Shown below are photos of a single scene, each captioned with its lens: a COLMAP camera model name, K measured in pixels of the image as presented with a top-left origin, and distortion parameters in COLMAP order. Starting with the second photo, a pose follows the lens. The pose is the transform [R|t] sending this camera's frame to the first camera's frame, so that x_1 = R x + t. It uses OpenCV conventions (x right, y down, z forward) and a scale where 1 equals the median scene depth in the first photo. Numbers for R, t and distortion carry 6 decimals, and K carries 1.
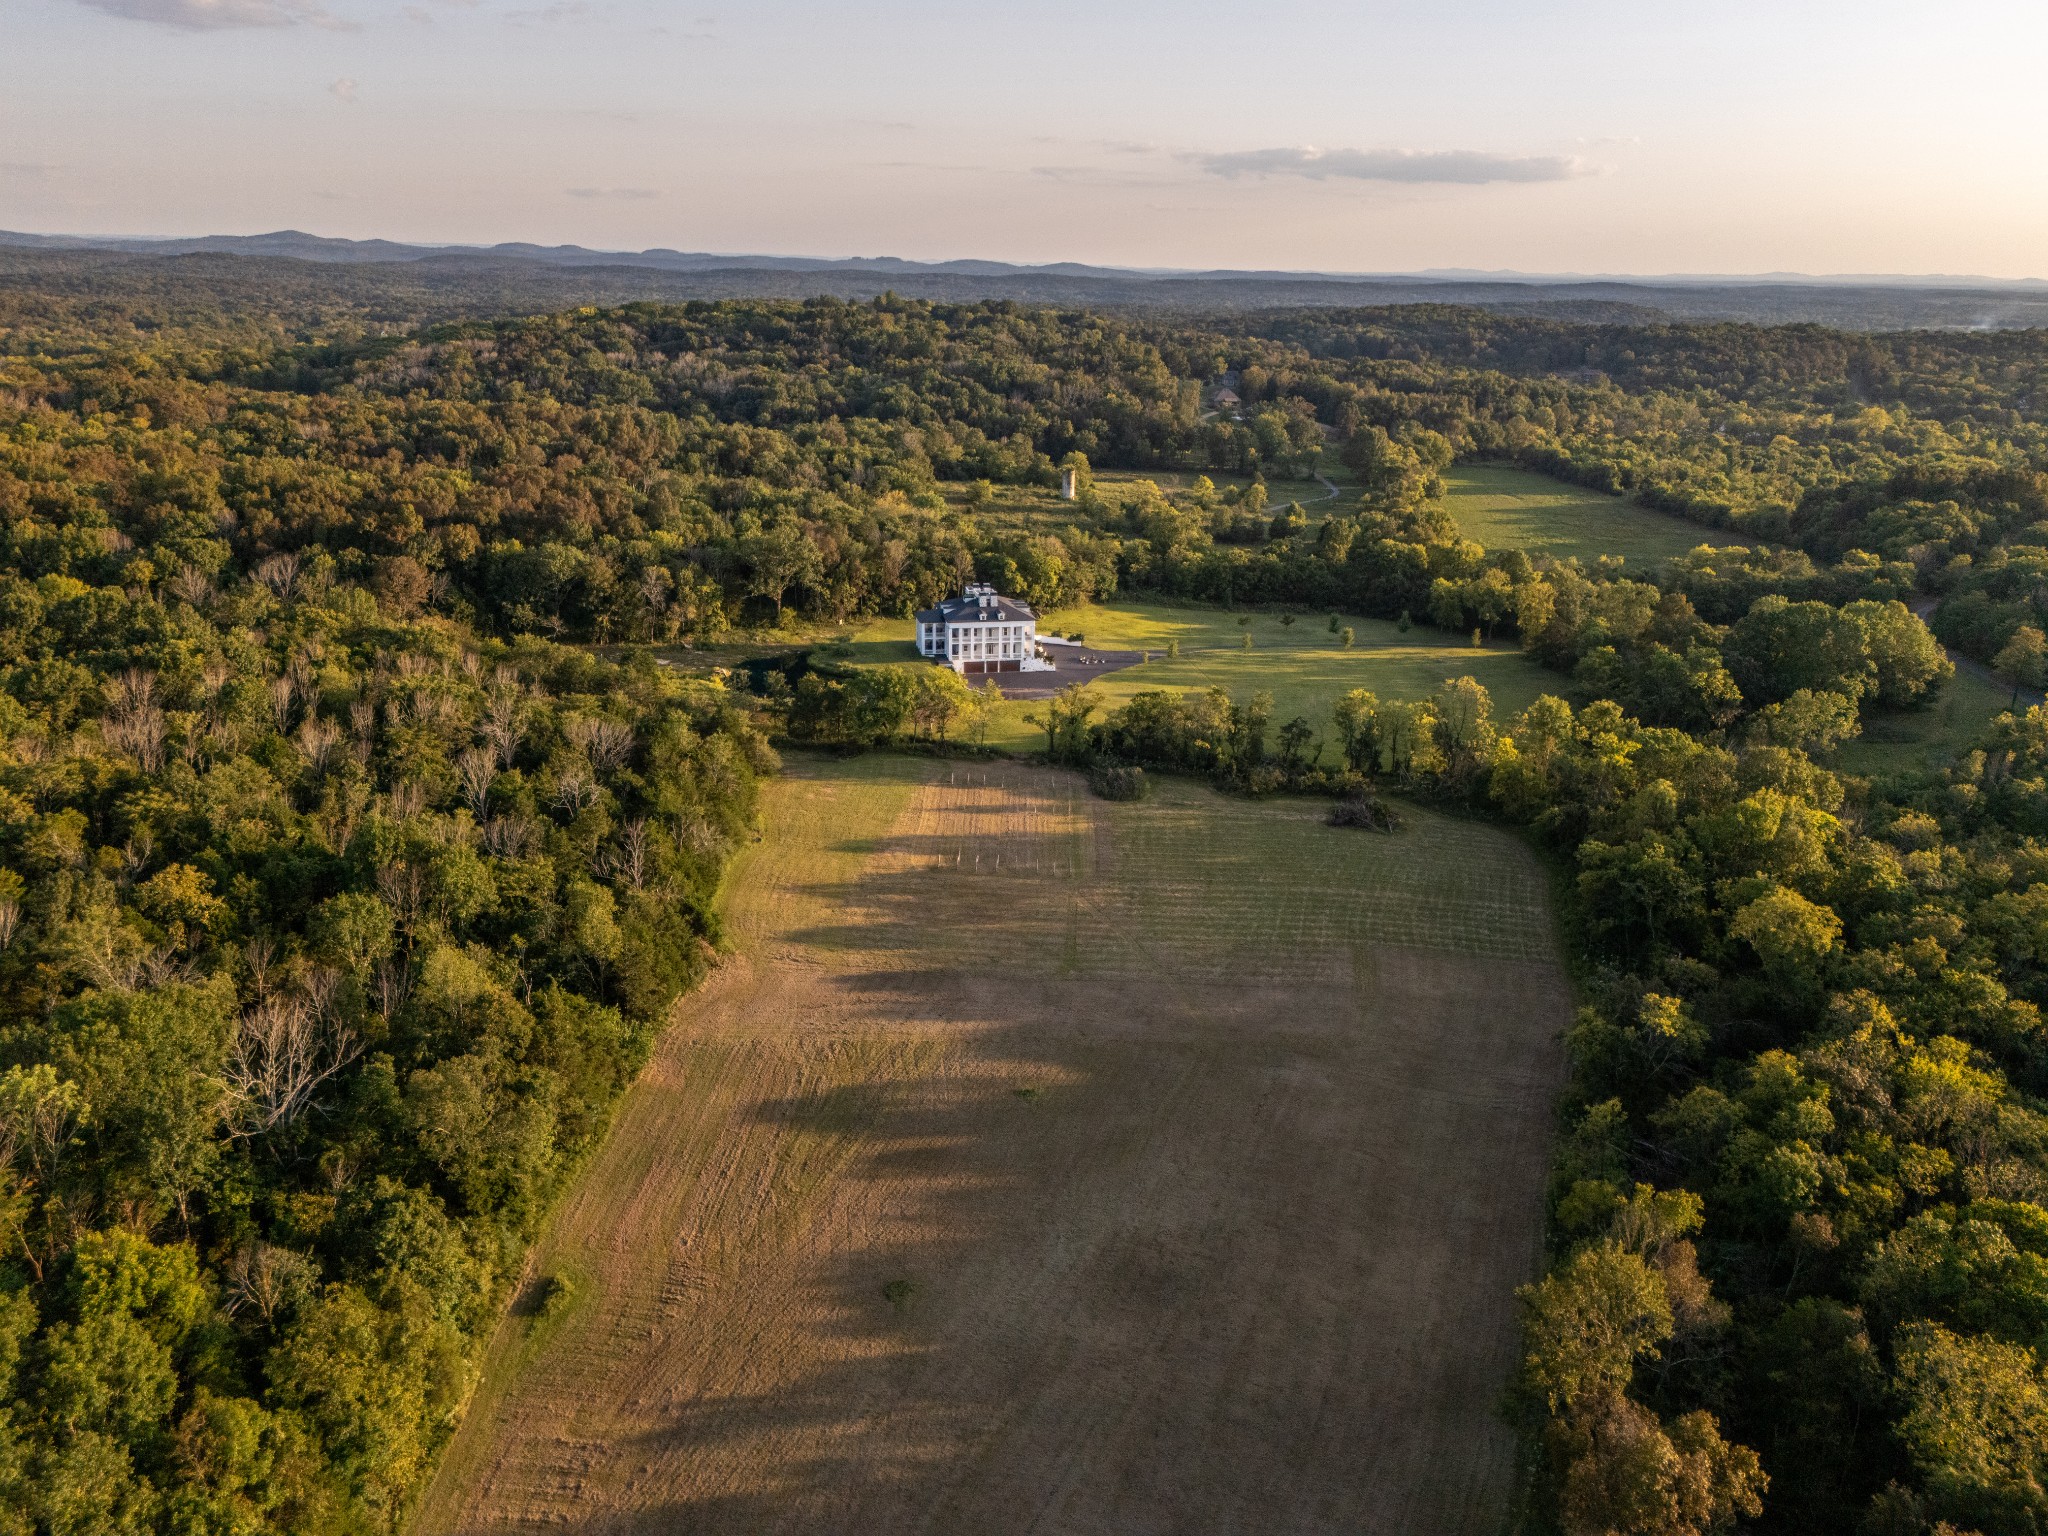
lens RADIAL K [[1494.1, 0, 1027.6], [0, 1494.1, 767.1], [0, 0, 1]] dist [0.039265, -0.019089]
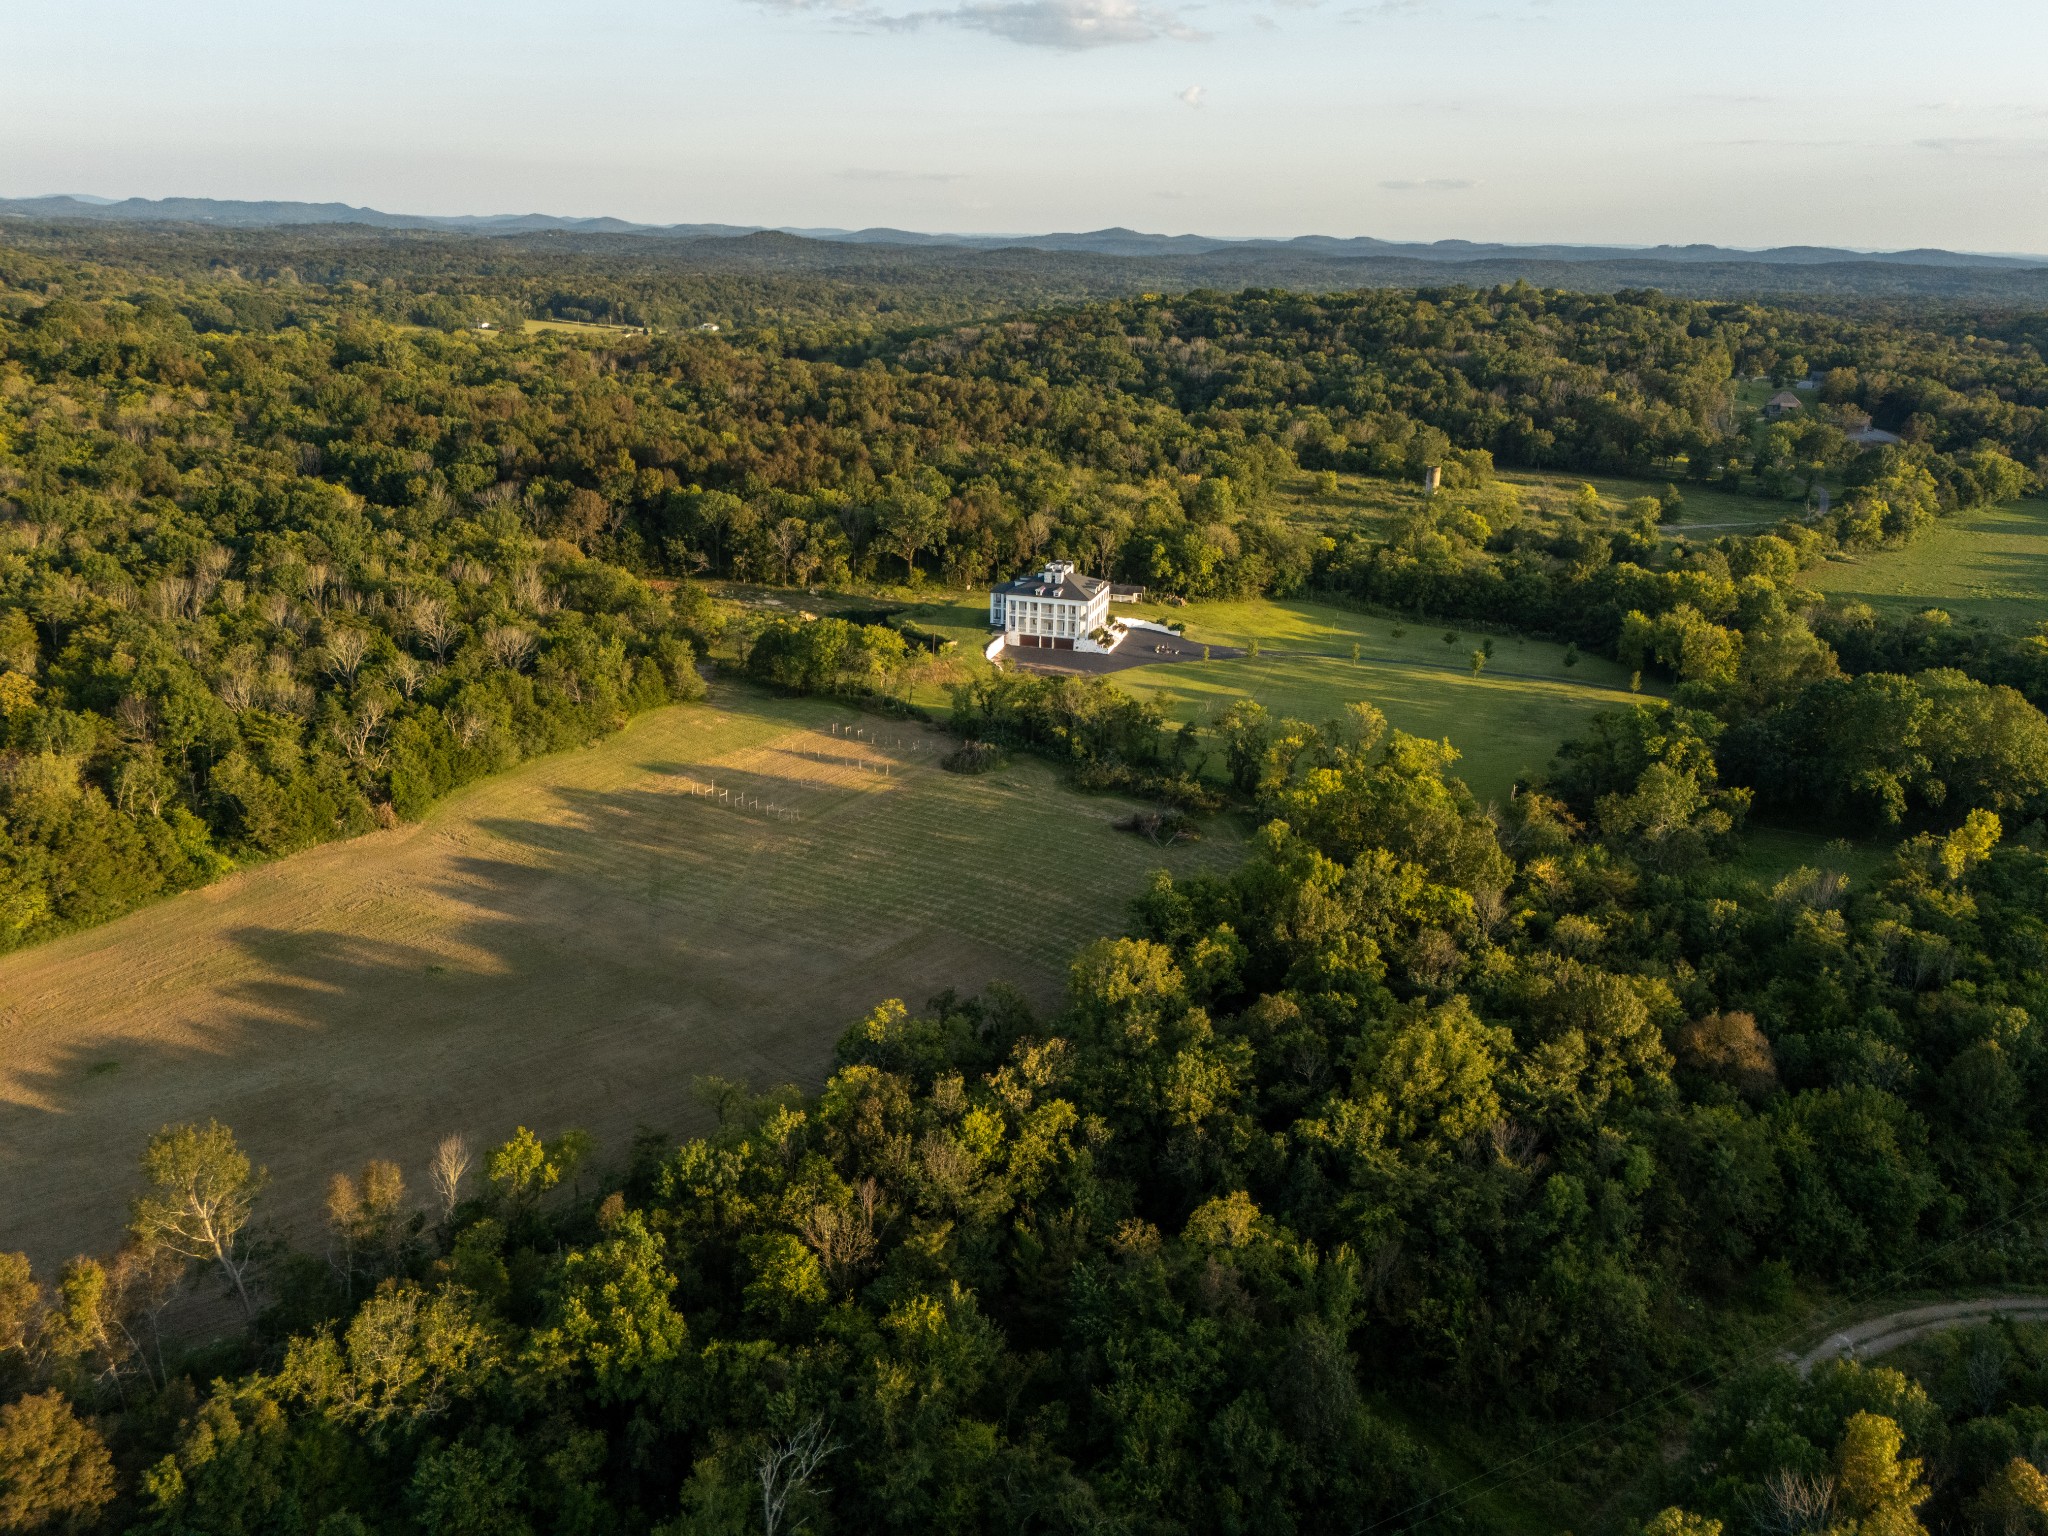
lens RADIAL K [[1494.1, 0, 1027.5], [0, 1494.1, 768.2], [0, 0, 1]] dist [0.039265, -0.019089]
pose [[0.880986, 0.153768, -0.447458, 0.415234], [-0.151109, 0.987629, 0.041882, -0.022315], [0.448363, 0.030717, 0.893324, 0.086980]]
